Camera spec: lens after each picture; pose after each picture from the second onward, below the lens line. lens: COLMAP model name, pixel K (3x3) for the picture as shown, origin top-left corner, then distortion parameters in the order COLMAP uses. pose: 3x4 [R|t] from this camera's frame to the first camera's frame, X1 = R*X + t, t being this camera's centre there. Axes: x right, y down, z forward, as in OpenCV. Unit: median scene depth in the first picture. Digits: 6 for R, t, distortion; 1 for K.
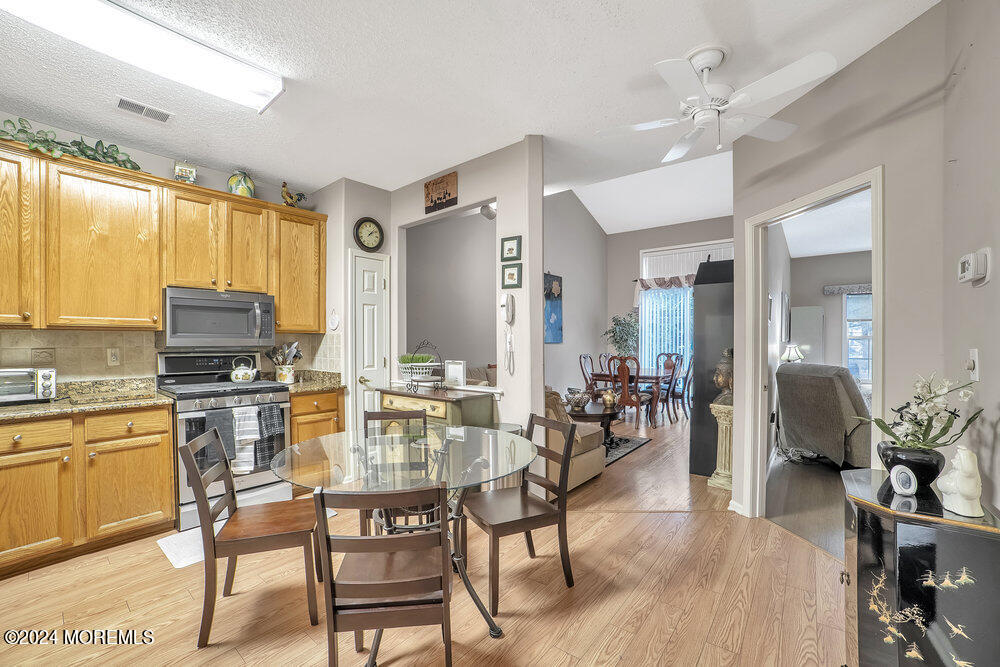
lens RADIAL K [[406.0, 0, 489.3], [0, 406.0, 336.8], [0, 0, 1]] dist [-0.103786, 0.039492]
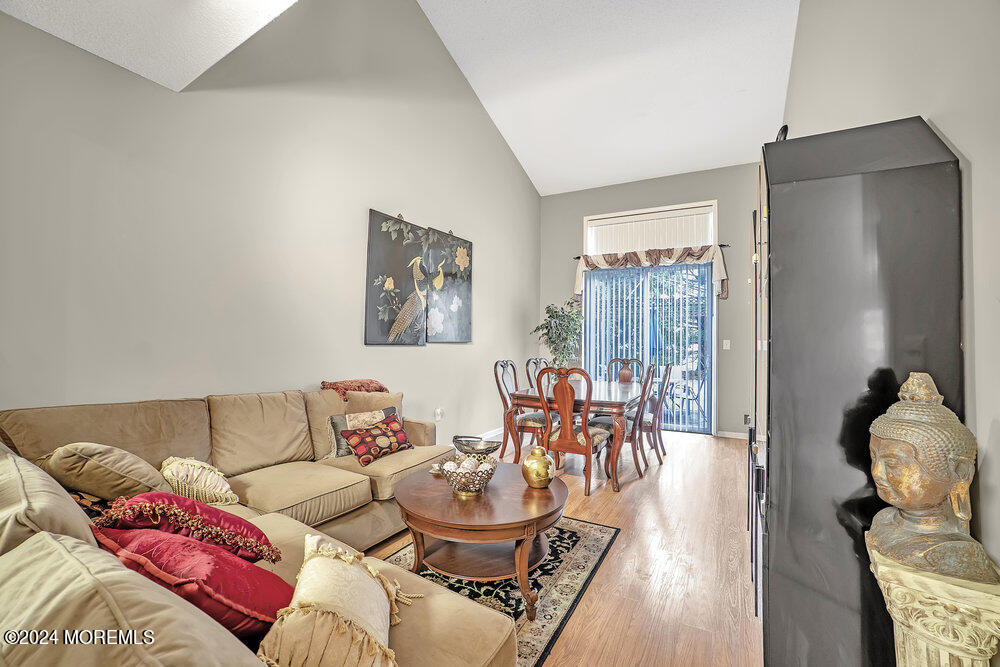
lens RADIAL K [[387.4, 0, 500.0], [0, 387.4, 333.5], [0, 0, 1]] dist [0.000370, 0.032684]
pose [[0.984337, 0.008401, 0.176100, 0.150361], [-0.007517, 0.999956, -0.005688, 0.005069], [-0.176140, 0.004275, 0.984356, 0.483392]]
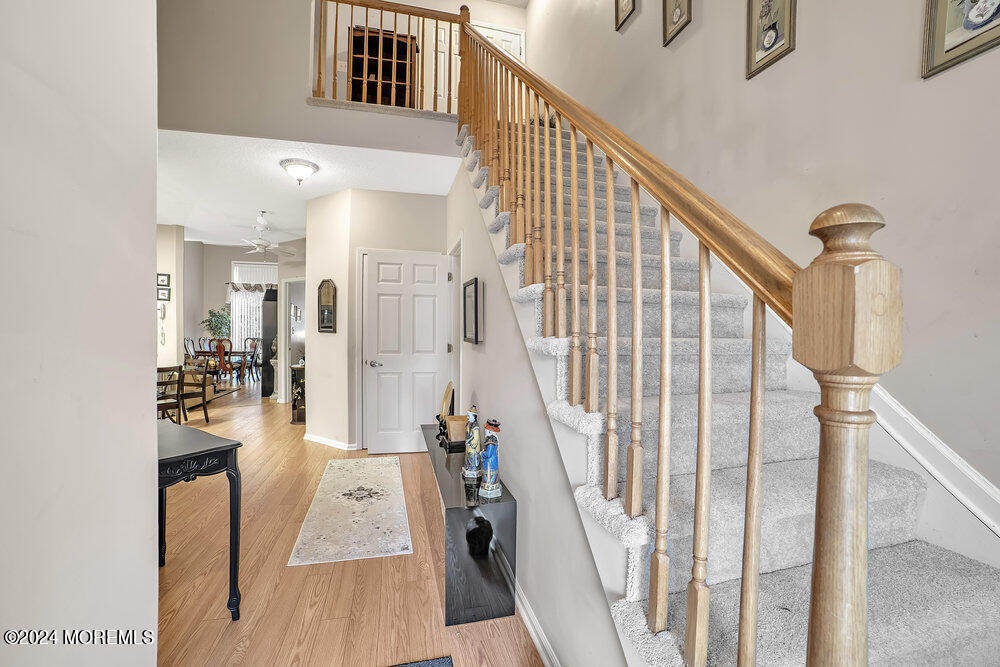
lens RADIAL K [[406.0, 0, 489.3], [0, 406.0, 336.8], [0, 0, 1]] dist [-0.103786, 0.039492]
pose [[0.580552, -0.009511, 0.814168, -0.279918], [-0.014829, 0.999642, 0.022252, -0.006353], [-0.814088, -0.024992, 0.580203, -0.695676]]
